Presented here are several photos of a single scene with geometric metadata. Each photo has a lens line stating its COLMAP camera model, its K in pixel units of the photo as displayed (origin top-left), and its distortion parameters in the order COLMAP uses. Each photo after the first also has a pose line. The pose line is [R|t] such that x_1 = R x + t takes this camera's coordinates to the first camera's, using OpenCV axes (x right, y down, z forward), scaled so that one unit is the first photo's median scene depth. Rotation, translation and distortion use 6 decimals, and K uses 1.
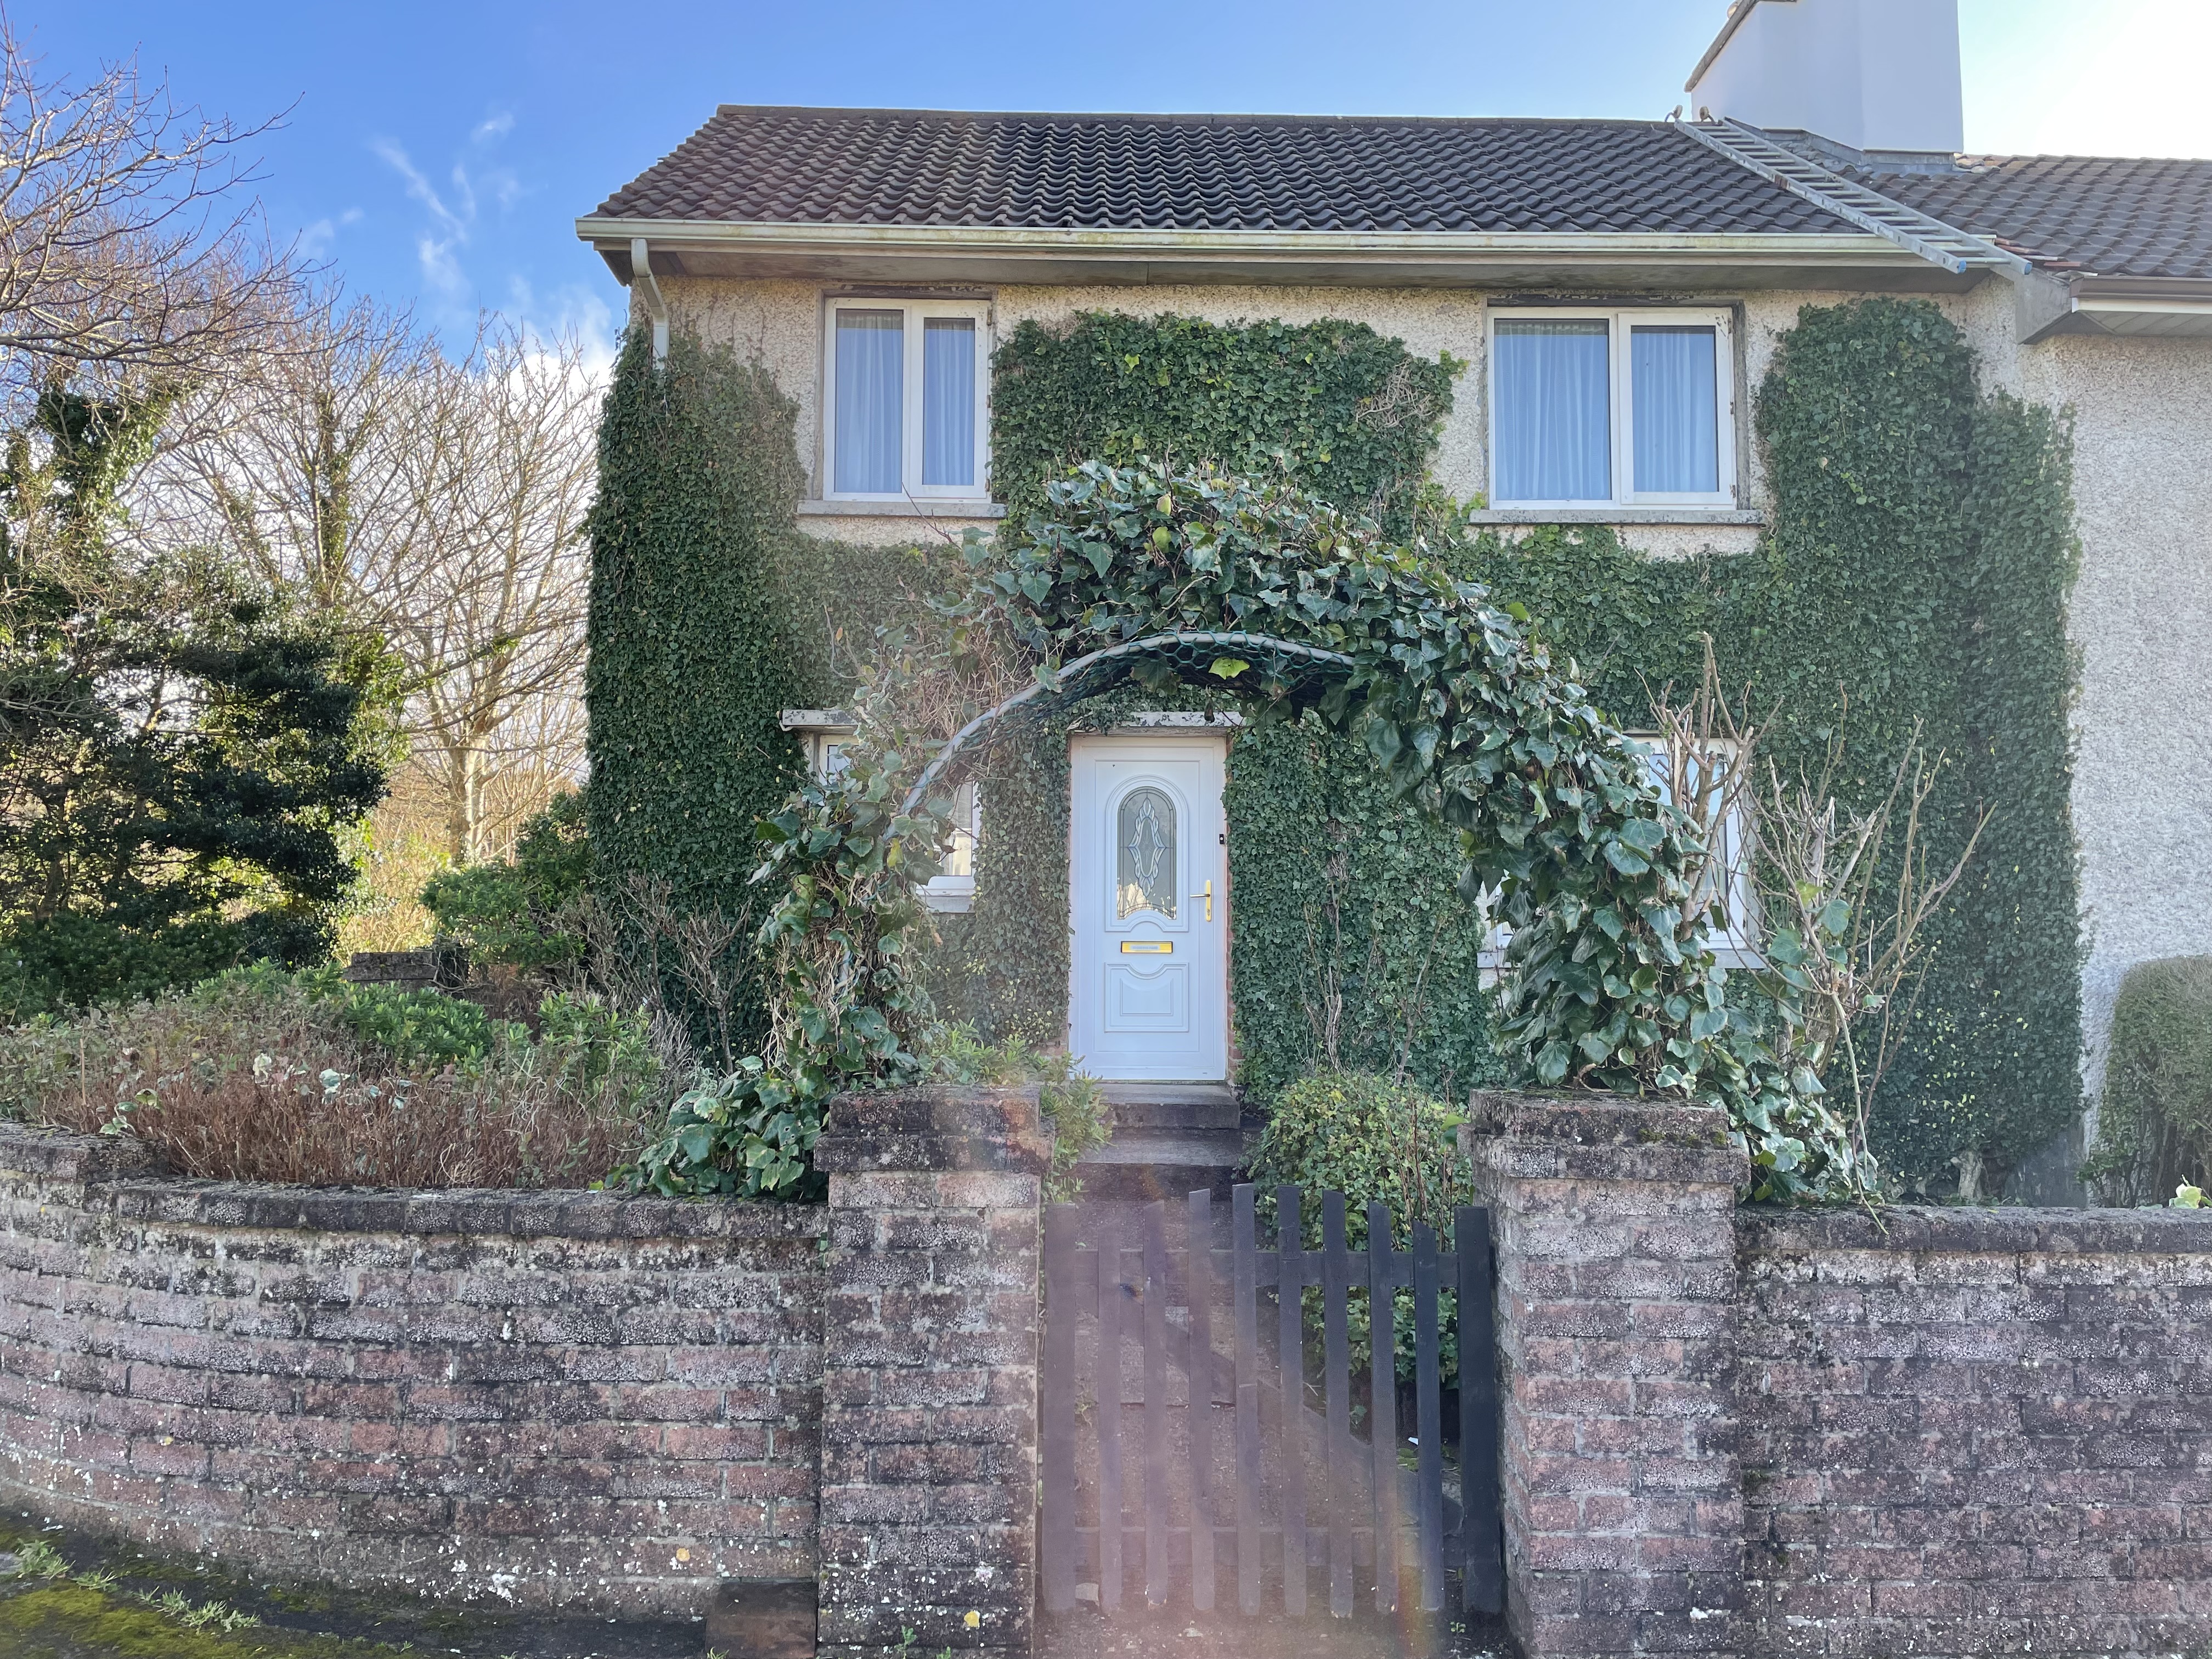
lens RADIAL K [[1682.8, 0, 1106.3], [0, 1682.8, 811.0], [0, 0, 1]] dist [0.067282, -0.088941]
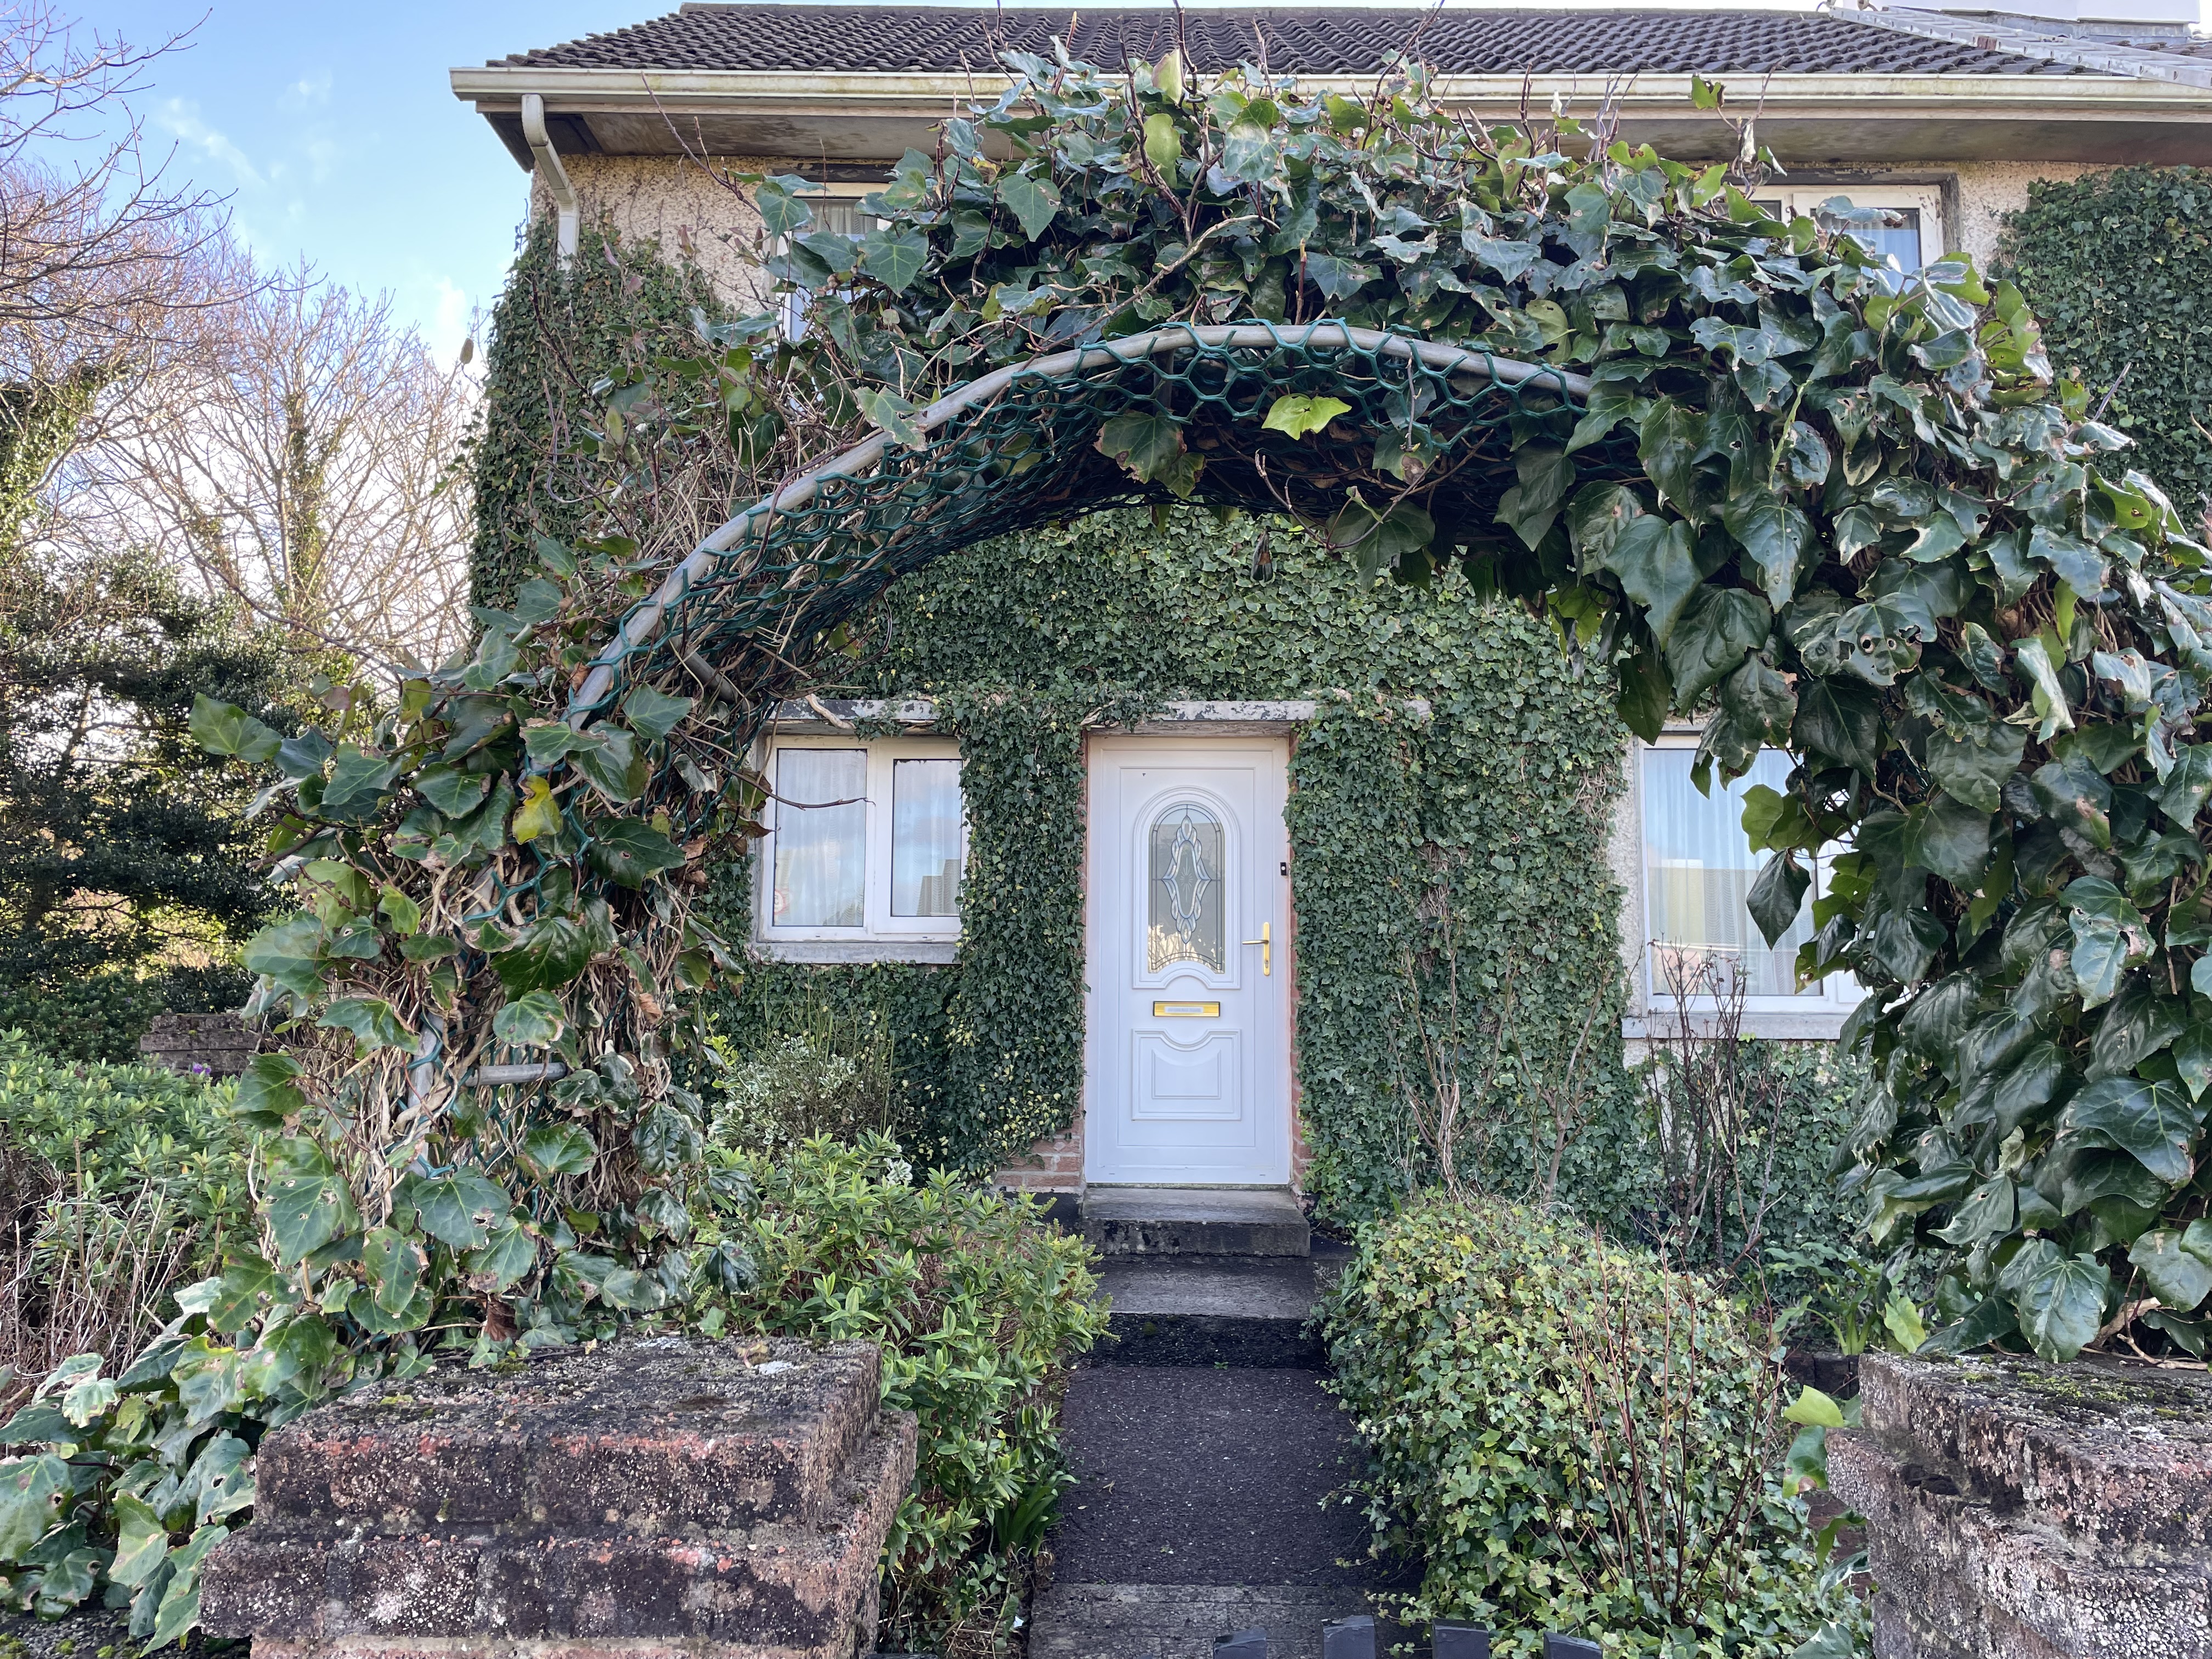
lens RADIAL K [[1682.8, 0, 1124.3], [0, 1682.8, 816.3], [0, 0, 1]] dist [0.067282, -0.088941]
pose [[0.999704, -0.000368, -0.024324, 0.015008], [-0.000357, 0.999556, -0.029779, 0.016324], [0.024324, 0.029779, 0.999260, 0.235517]]
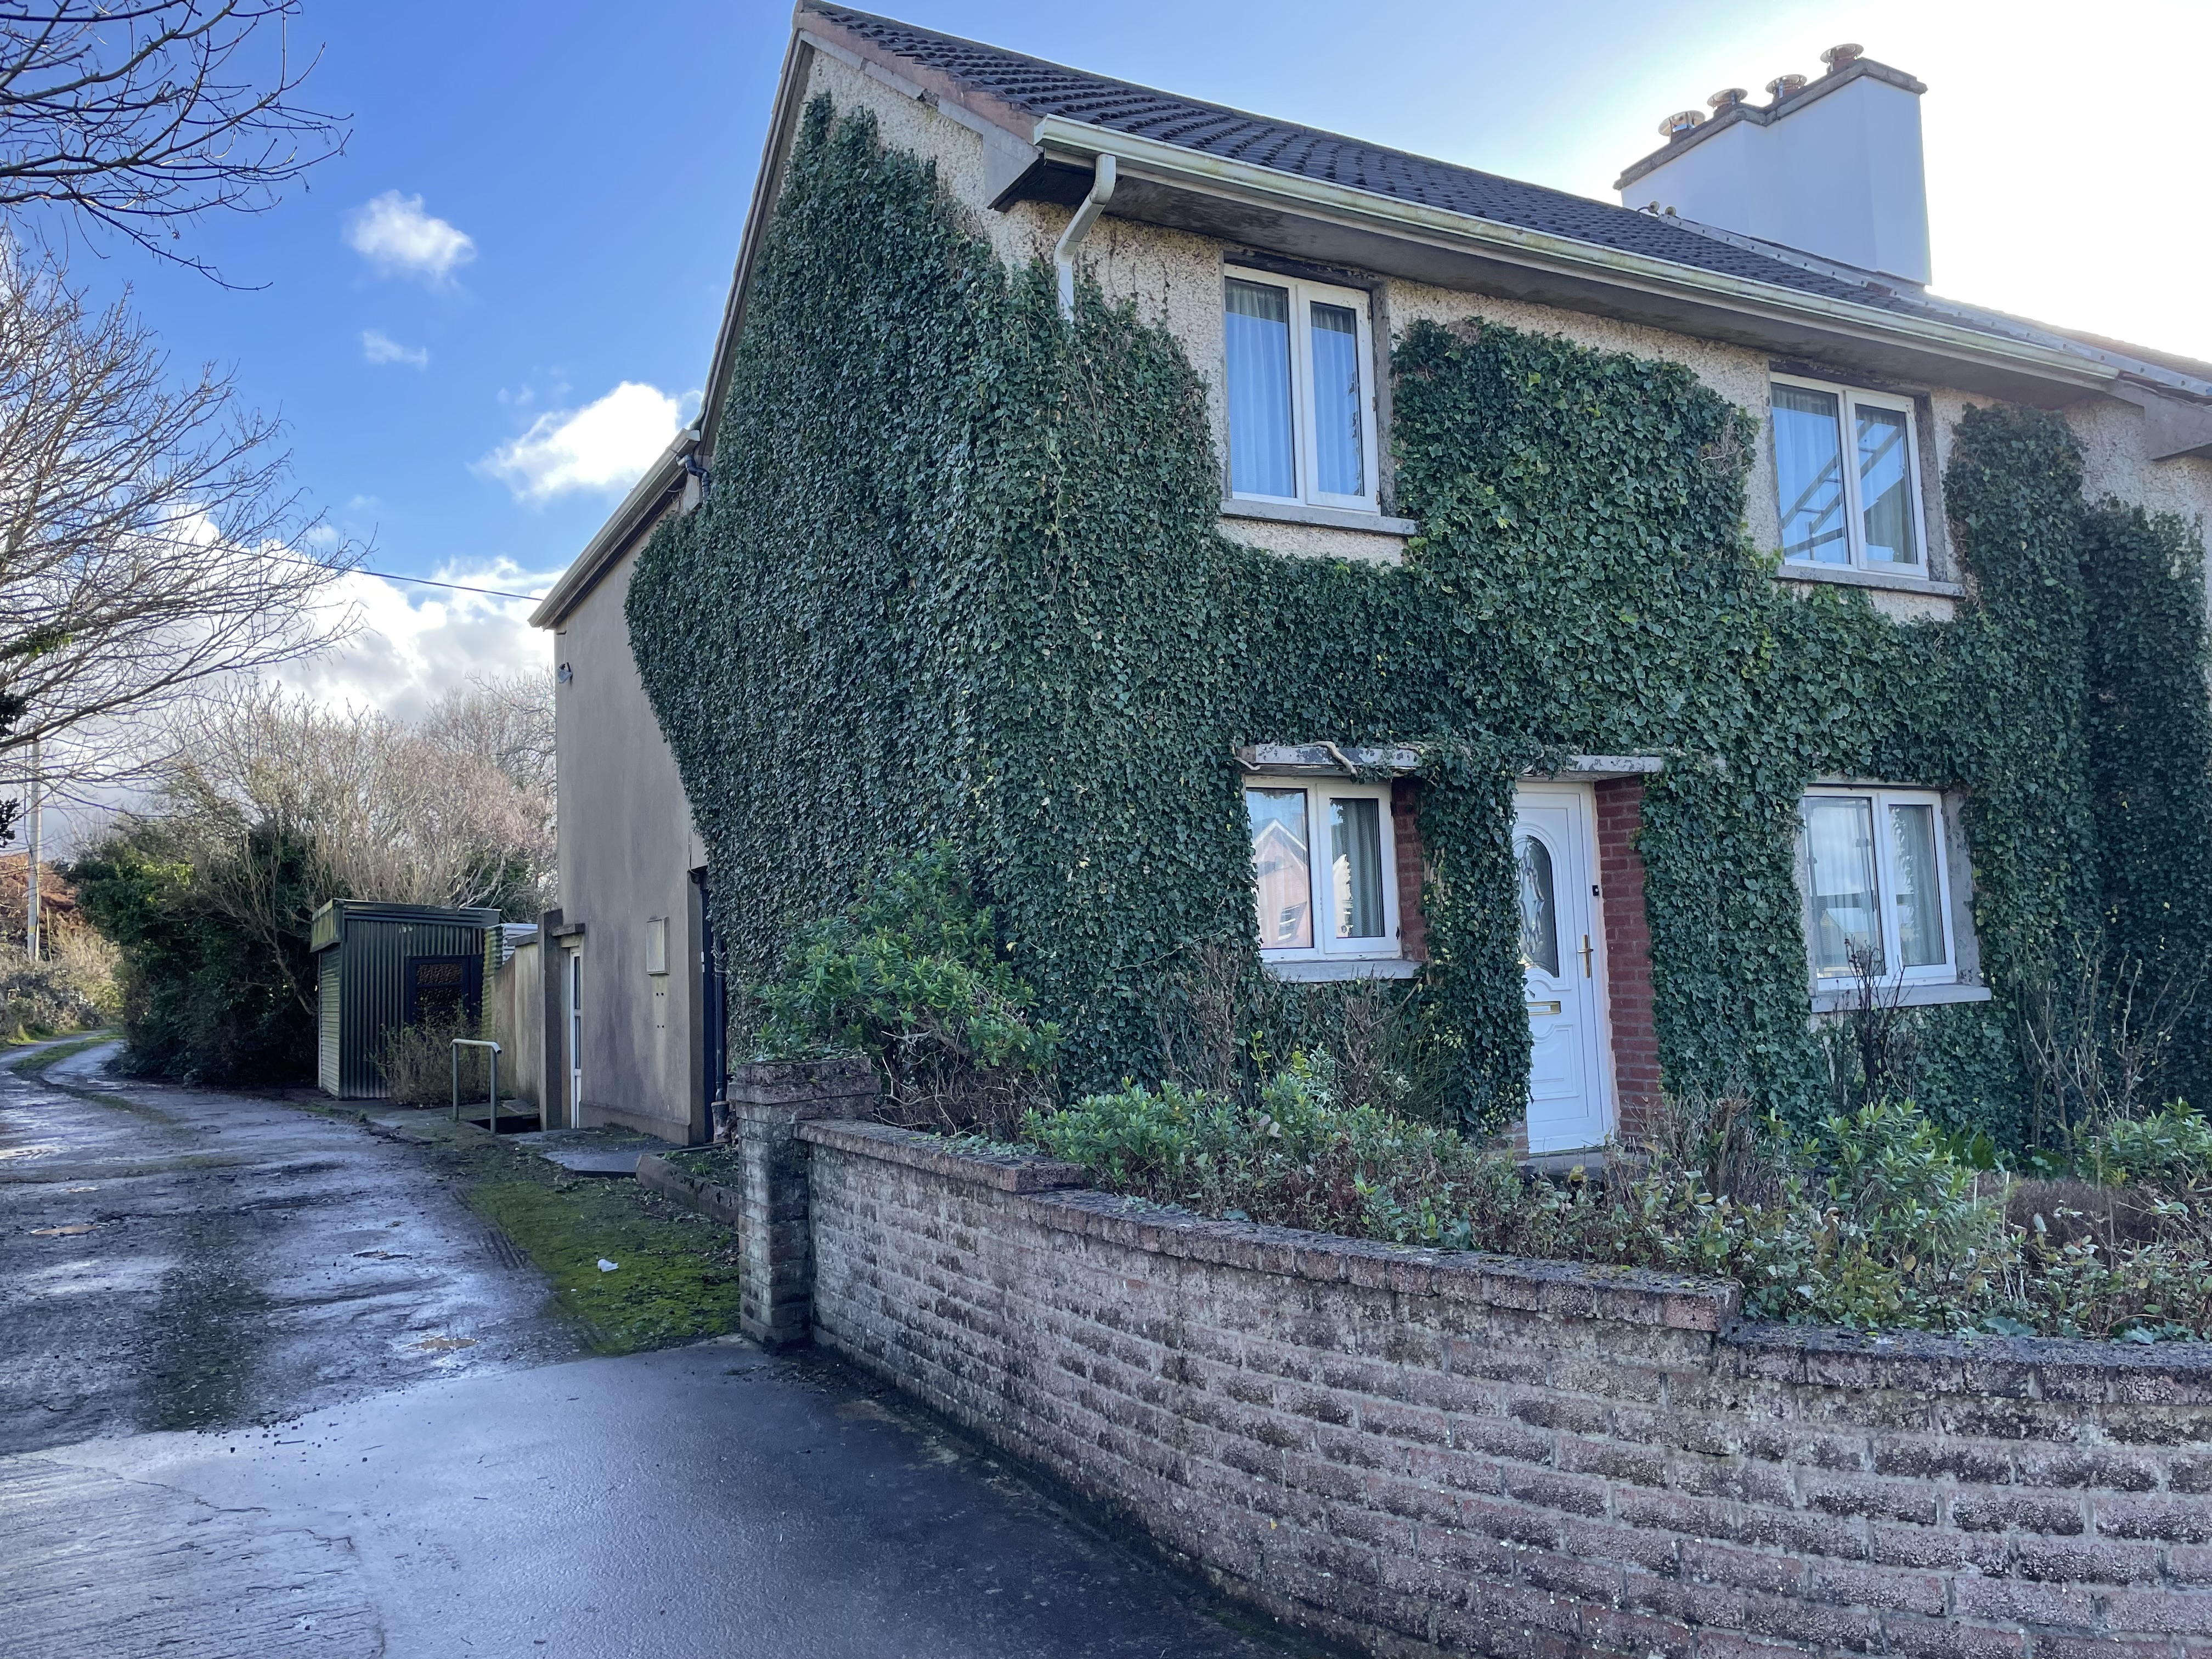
lens RADIAL K [[1682.8, 0, 1089.4], [0, 1682.8, 817.9], [0, 0, 1]] dist [0.067282, -0.088941]
pose [[0.885351, 0.003419, 0.464911, -0.652478], [0.005209, 0.999837, -0.017273, -0.009548], [-0.464894, 0.017714, 0.885189, 0.297409]]
